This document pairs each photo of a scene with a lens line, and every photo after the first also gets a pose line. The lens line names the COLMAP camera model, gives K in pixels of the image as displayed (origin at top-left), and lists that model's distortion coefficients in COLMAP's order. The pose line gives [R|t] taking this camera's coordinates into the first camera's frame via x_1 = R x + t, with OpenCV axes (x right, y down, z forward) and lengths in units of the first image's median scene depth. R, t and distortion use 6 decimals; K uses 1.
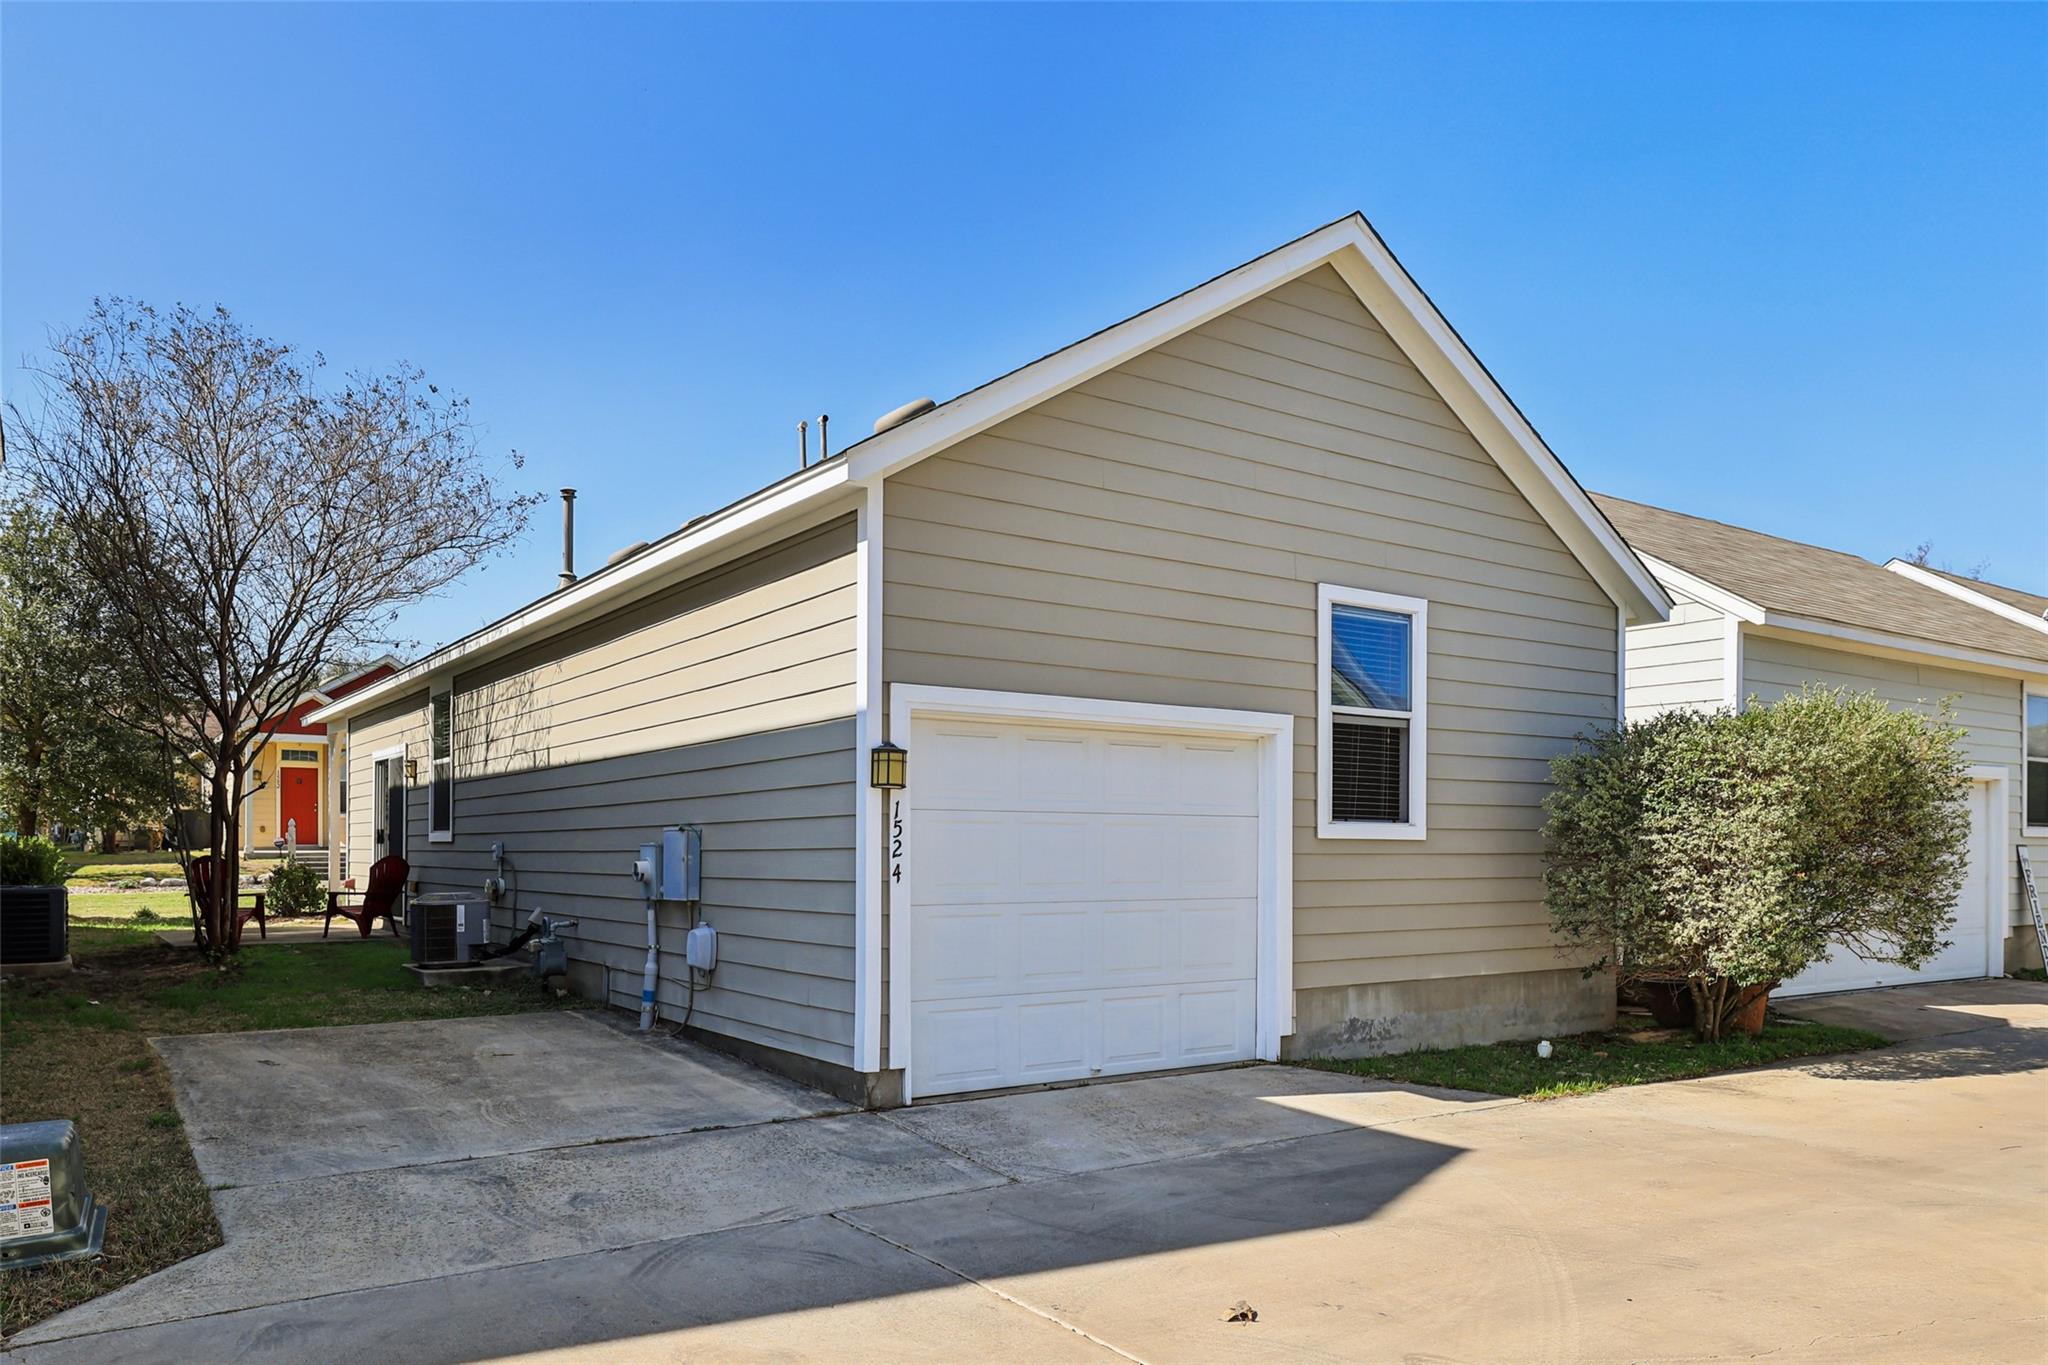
lens RADIAL K [[1445.0, 0, 1031.8], [0, 1445.0, 688.0], [0, 0, 1]] dist [-0.001778, 0.000607]
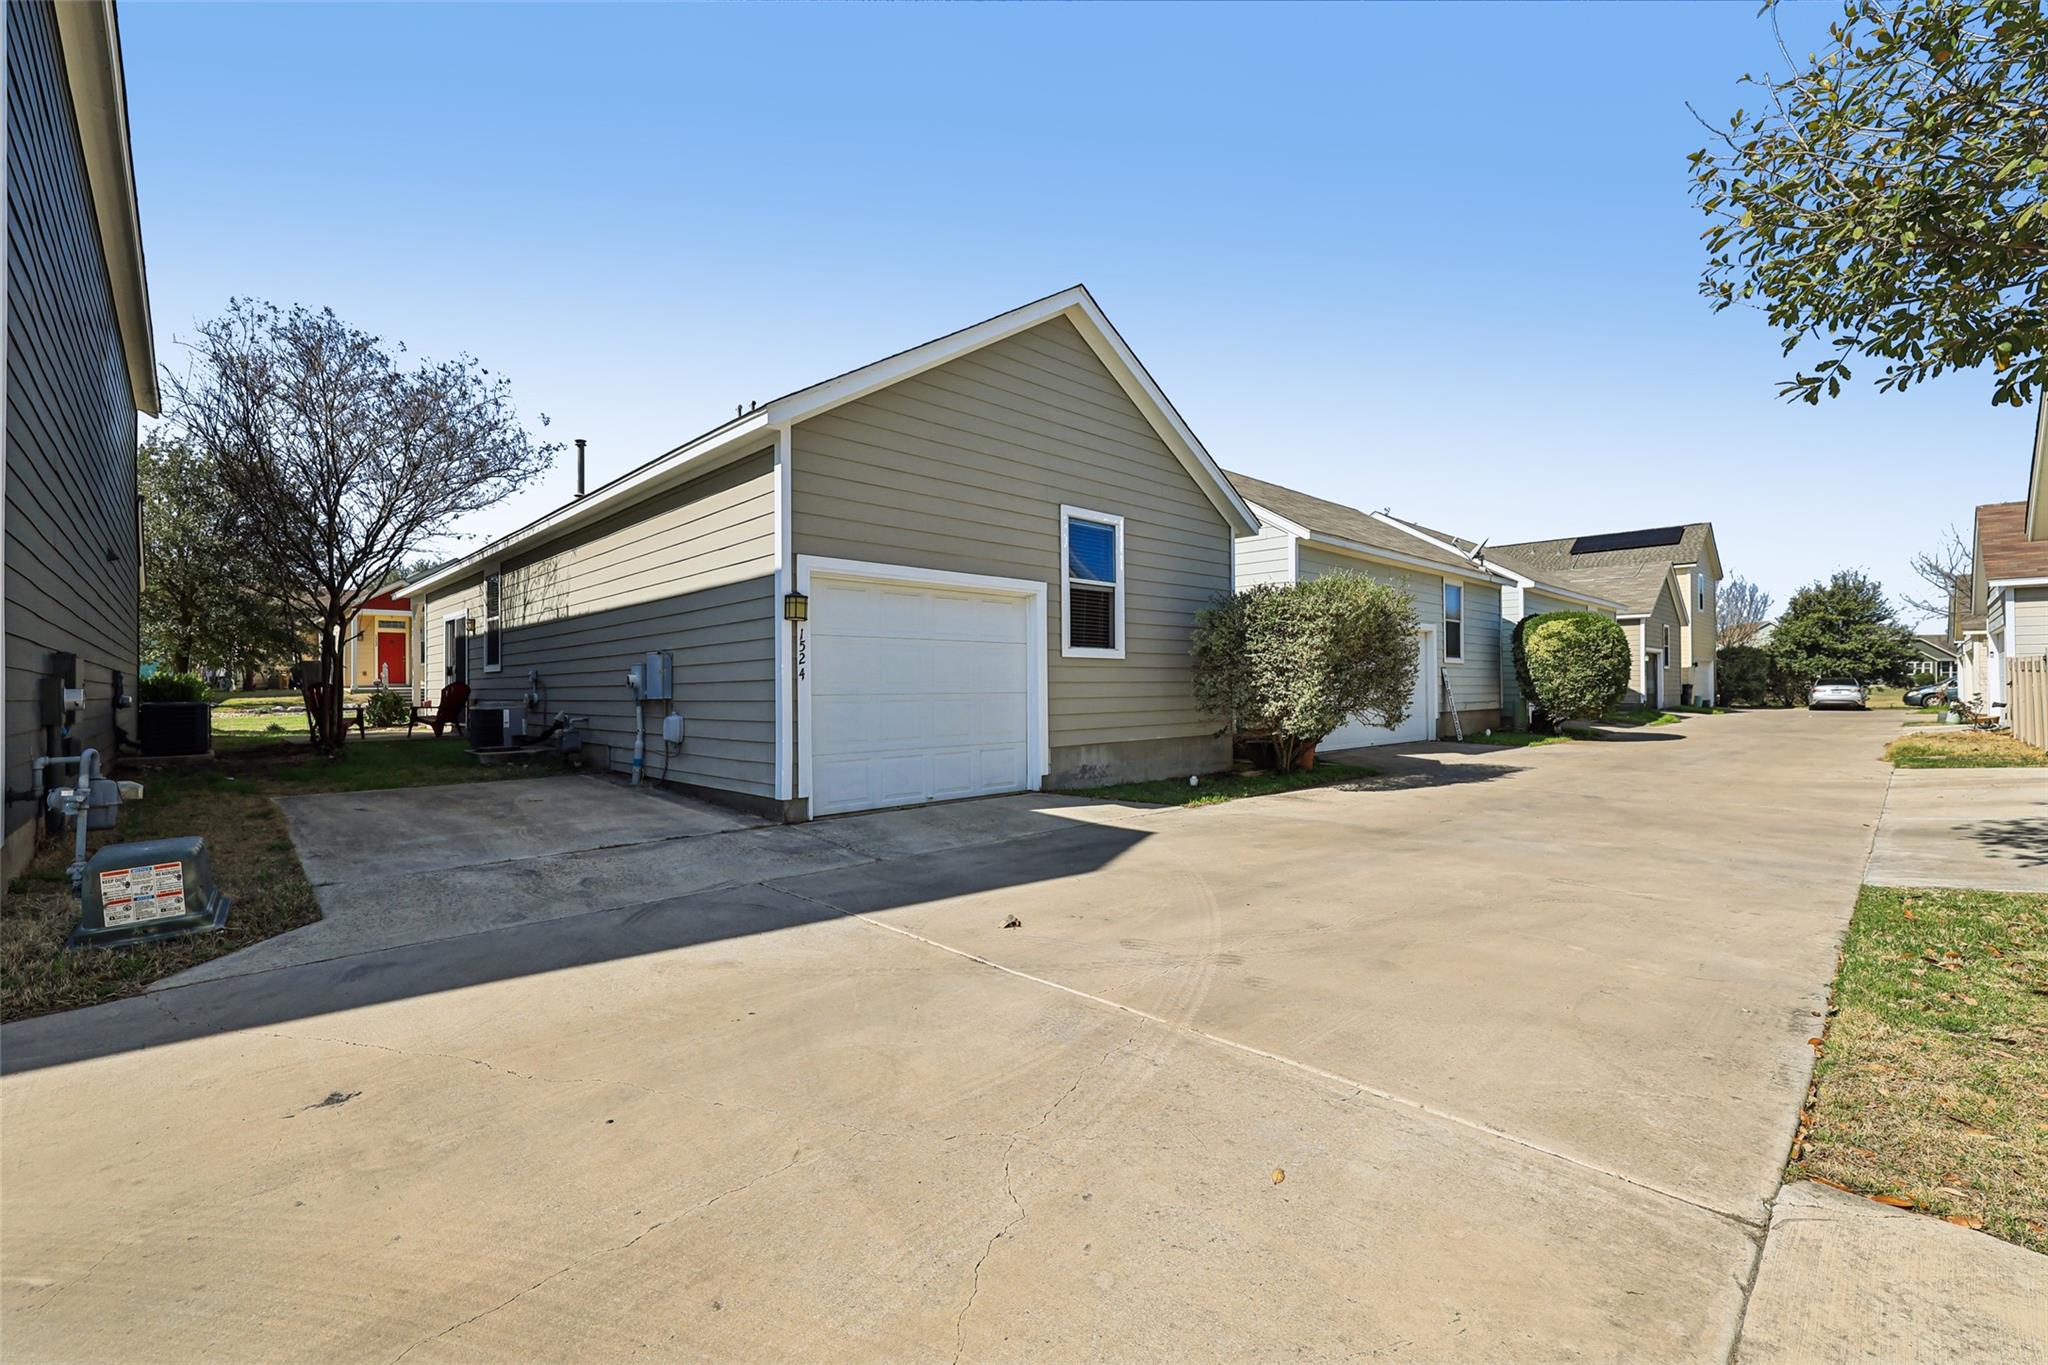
lens RADIAL K [[862.9, 0, 1020.3], [0, 862.9, 602.8], [0, 0, 1]] dist [-0.001998, 0.001221]
pose [[0.988279, -0.009922, 0.152335, -0.000354], [0.011051, 0.999917, -0.006567, 0.049187], [-0.152257, 0.008173, 0.988307, 0.025578]]
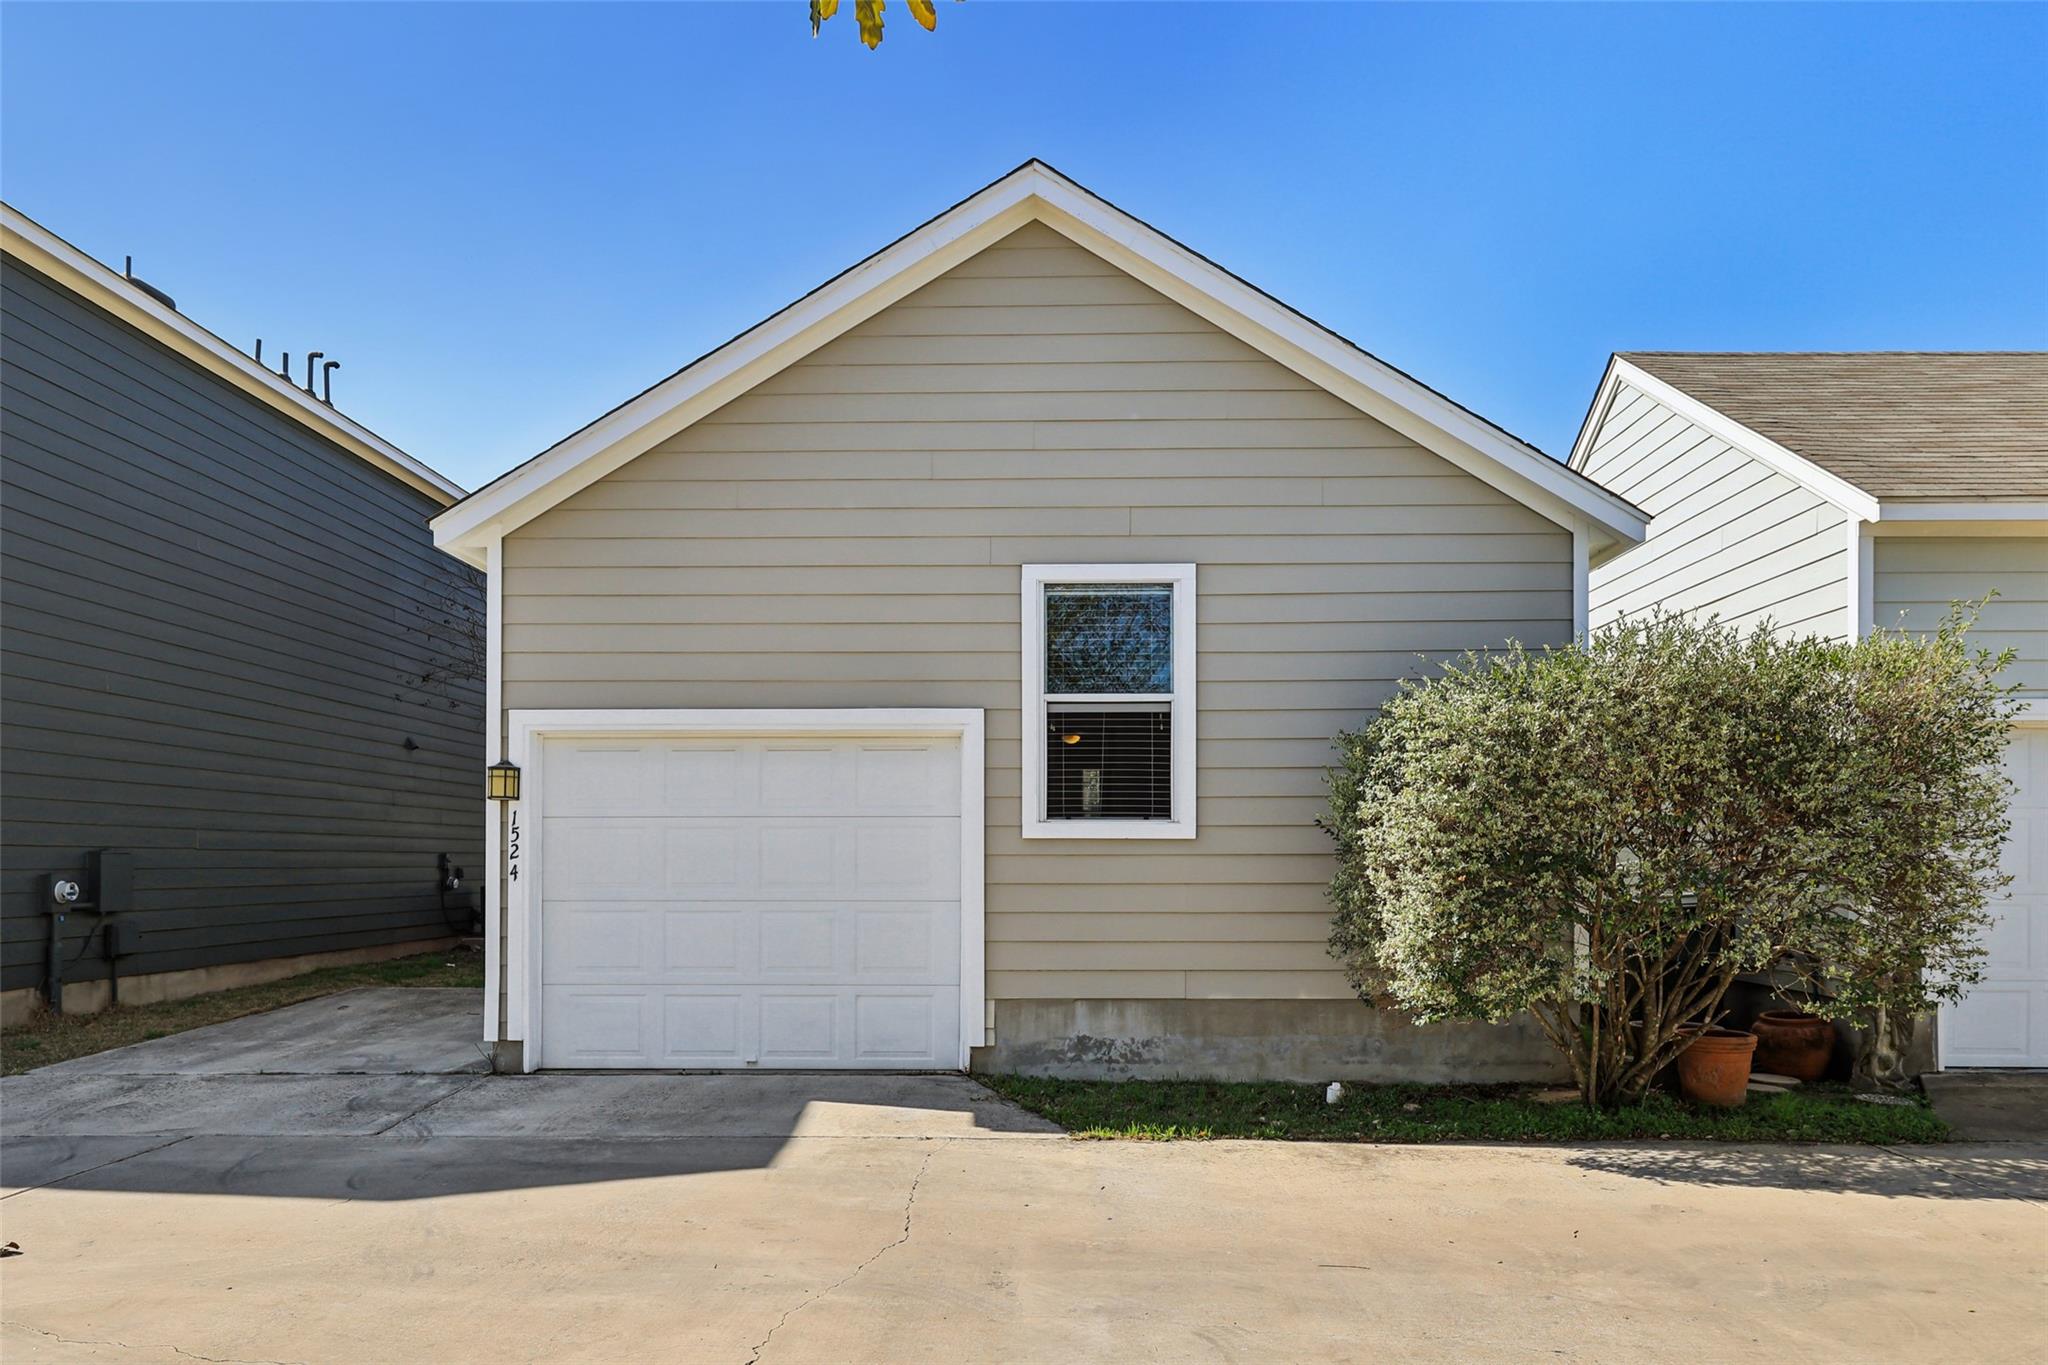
lens RADIAL K [[1391.5, 0, 1022.5], [0, 1391.5, 699.3], [0, 0, 1]] dist [-0.006223, 0.000472]
pose [[0.797371, -0.073978, -0.598939, 0.763216], [0.070723, 0.997074, -0.029000, 0.041793], [0.599332, -0.019235, 0.800270, 0.292115]]
